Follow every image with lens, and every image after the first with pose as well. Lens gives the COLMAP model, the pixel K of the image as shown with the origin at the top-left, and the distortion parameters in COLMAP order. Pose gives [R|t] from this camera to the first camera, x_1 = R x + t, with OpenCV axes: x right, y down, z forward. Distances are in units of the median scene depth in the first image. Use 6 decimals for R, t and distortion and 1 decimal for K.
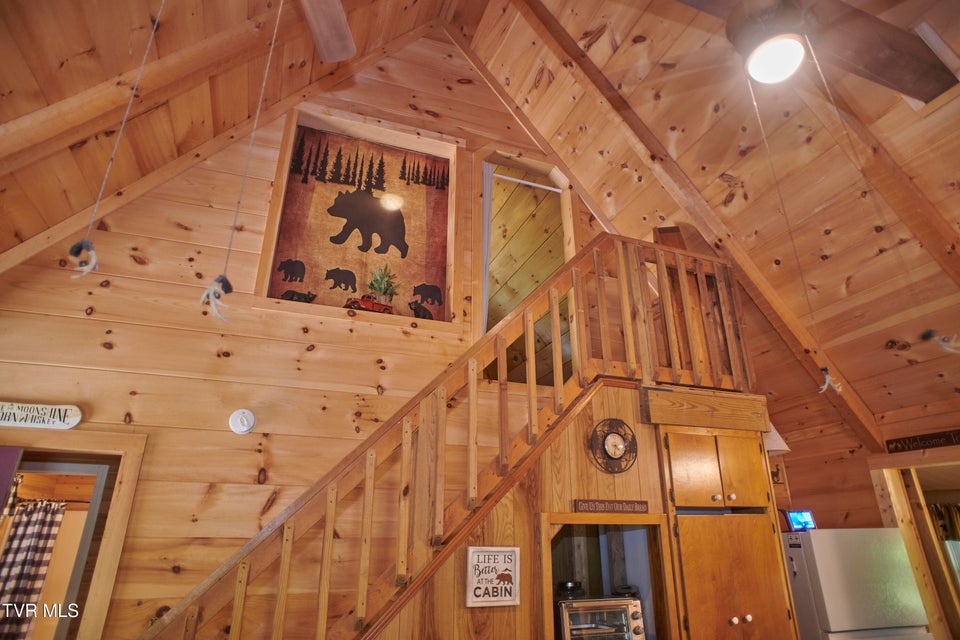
lens RADIAL K [[542.5, 0, 480.3], [0, 542.5, 322.4], [0, 0, 1]] dist [-0.093332, 0.057088]
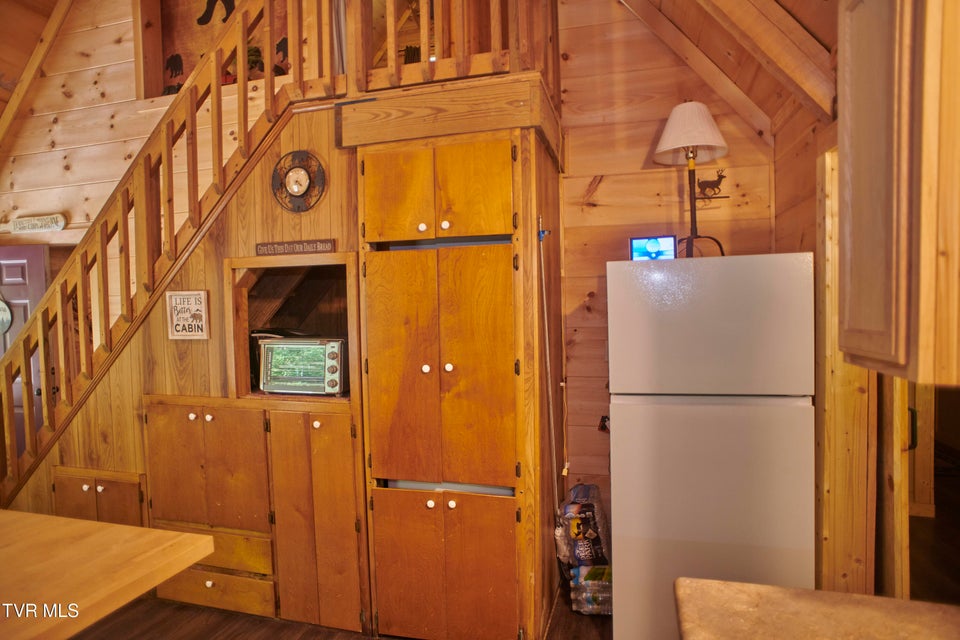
lens RADIAL K [[542.5, 0, 487.9], [0, 542.5, 321.5], [0, 0, 1]] dist [-0.093332, 0.057088]
pose [[0.817382, 0.003481, -0.576085, 1.044224], [0.237819, 0.908761, 0.342923, 0.216575], [0.524718, -0.417303, 0.741977, 0.420592]]
